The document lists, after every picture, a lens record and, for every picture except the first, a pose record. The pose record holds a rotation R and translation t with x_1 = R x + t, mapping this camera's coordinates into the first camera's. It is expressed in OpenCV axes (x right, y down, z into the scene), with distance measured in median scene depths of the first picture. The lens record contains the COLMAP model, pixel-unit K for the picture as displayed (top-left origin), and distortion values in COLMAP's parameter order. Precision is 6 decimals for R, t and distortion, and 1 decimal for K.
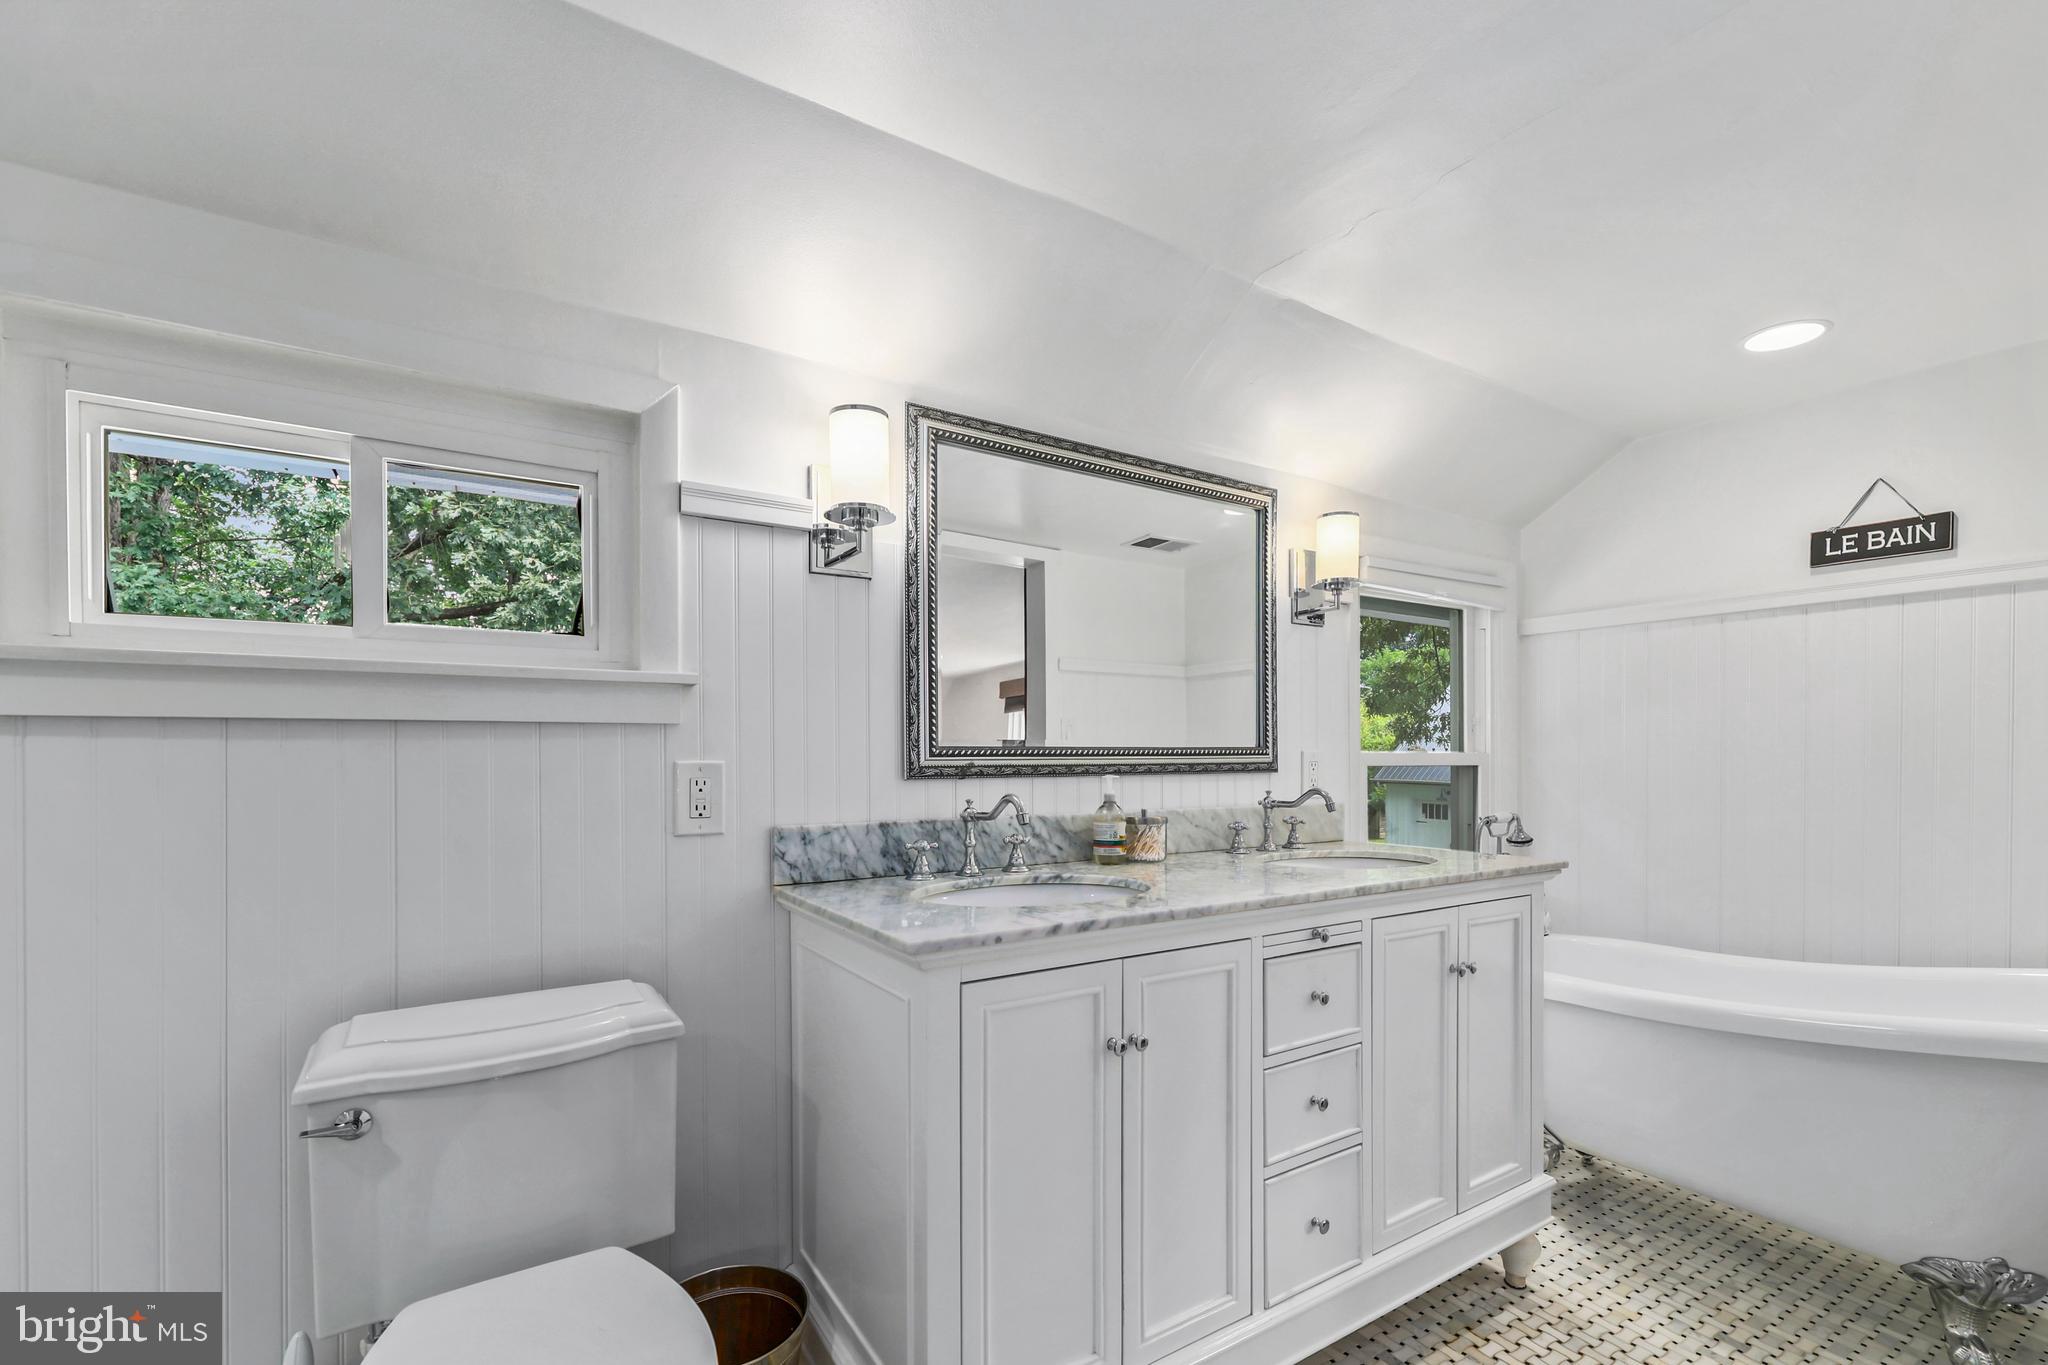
lens RADIAL K [[880.0, 0, 988.7], [0, 880.0, 754.9], [0, 0, 1]] dist [0.002707, -0.000591]
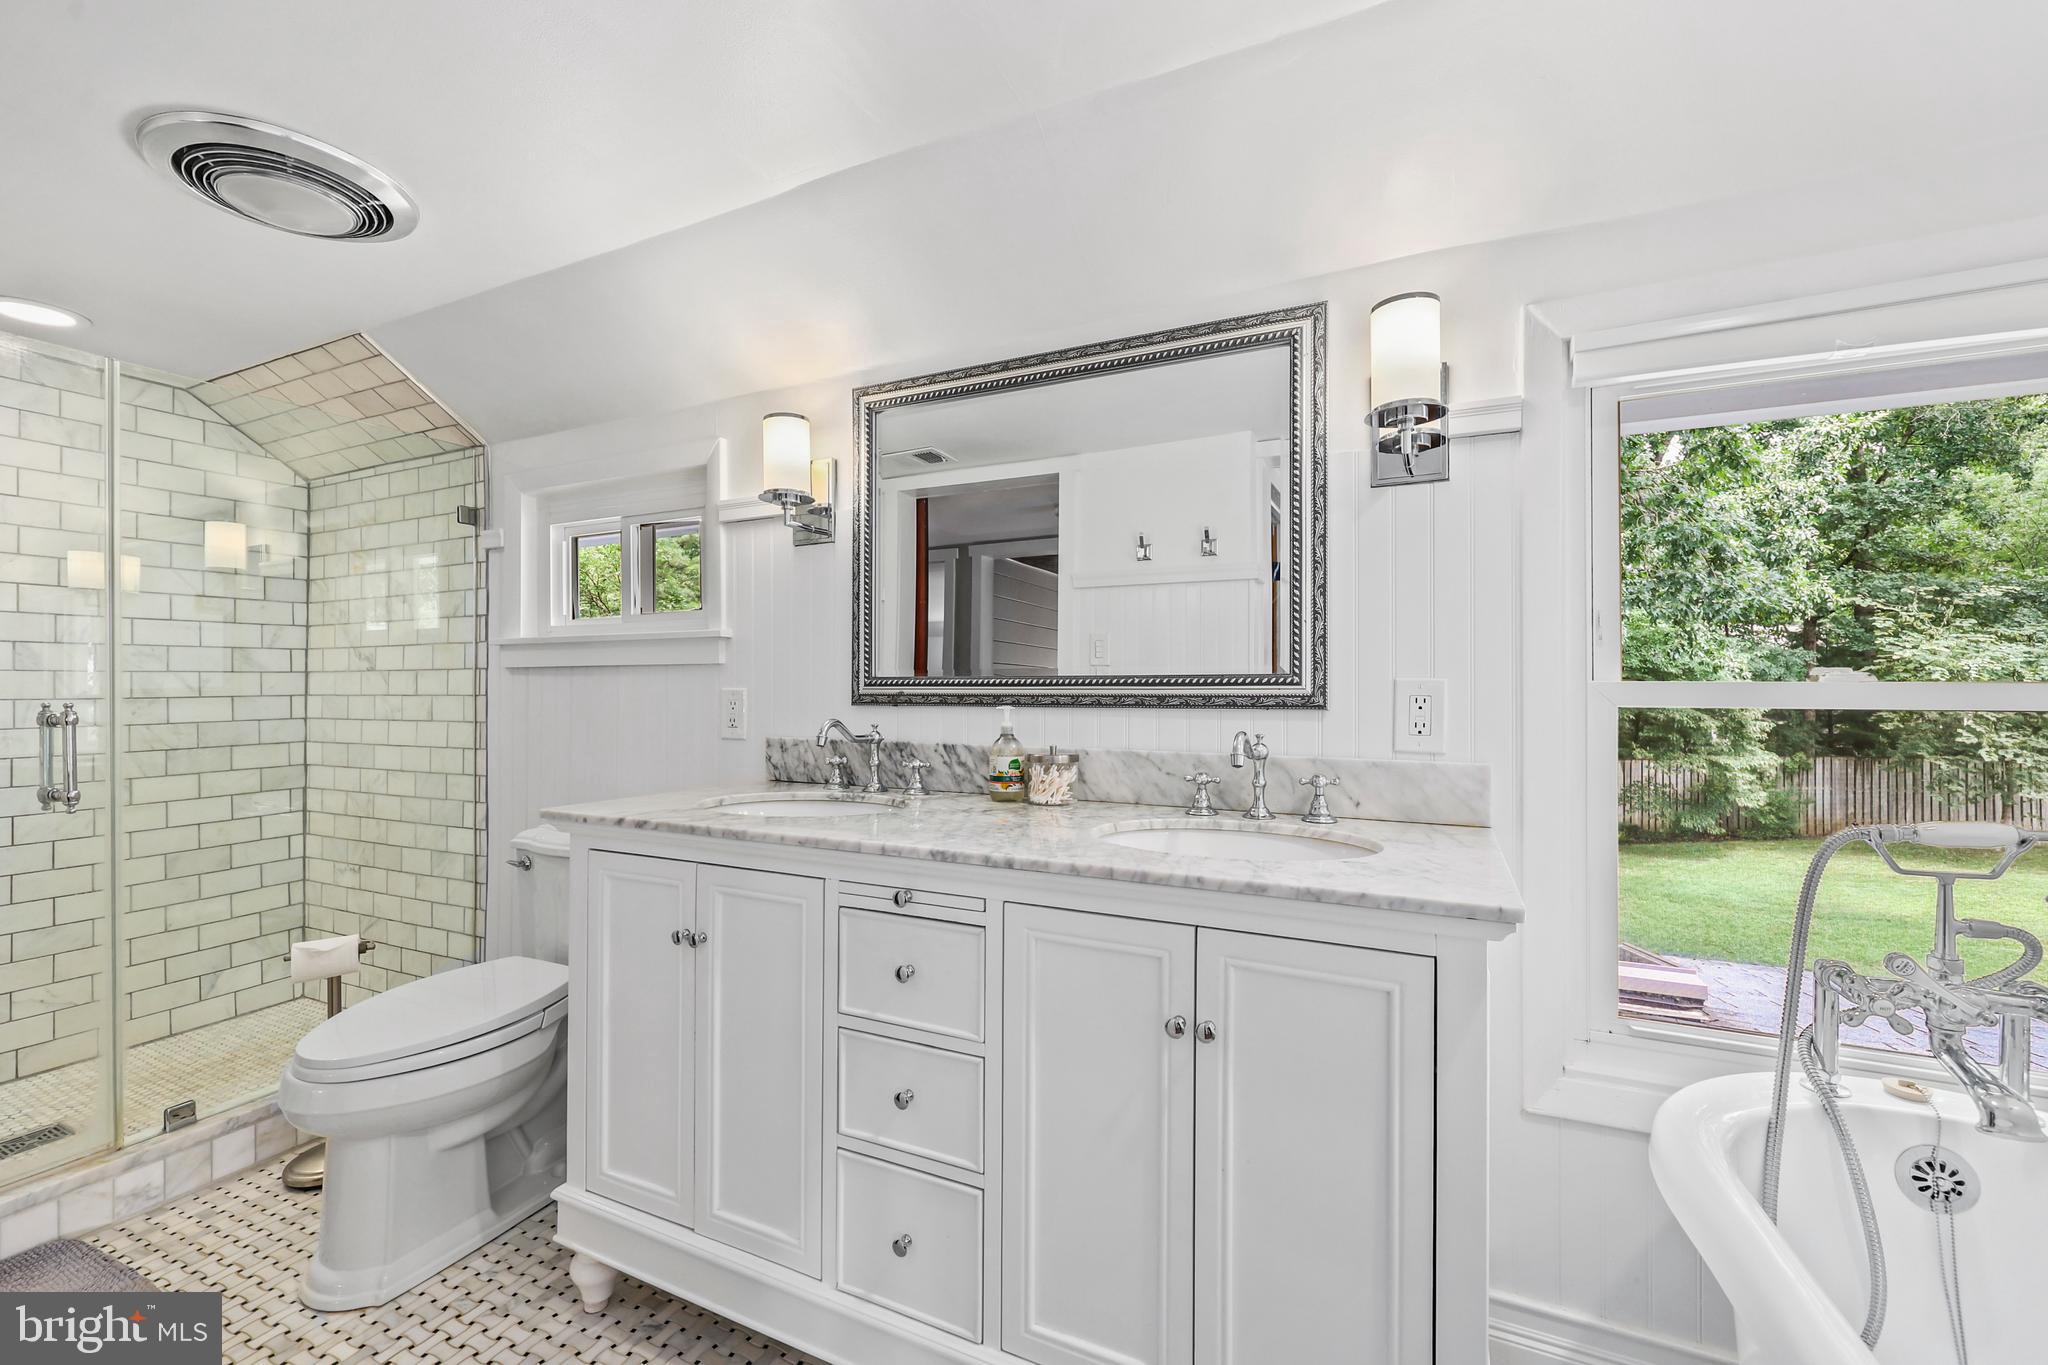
lens RADIAL K [[818.4, 0, 1008.8], [0, 818.4, 686.1], [0, 0, 1]] dist [-0.003030, 0.000019]
pose [[0.546955, 0.002197, -0.837159, 0.877697], [-0.000104, 0.999997, 0.002557, -0.000841], [0.837162, -0.001312, 0.546953, 0.527616]]
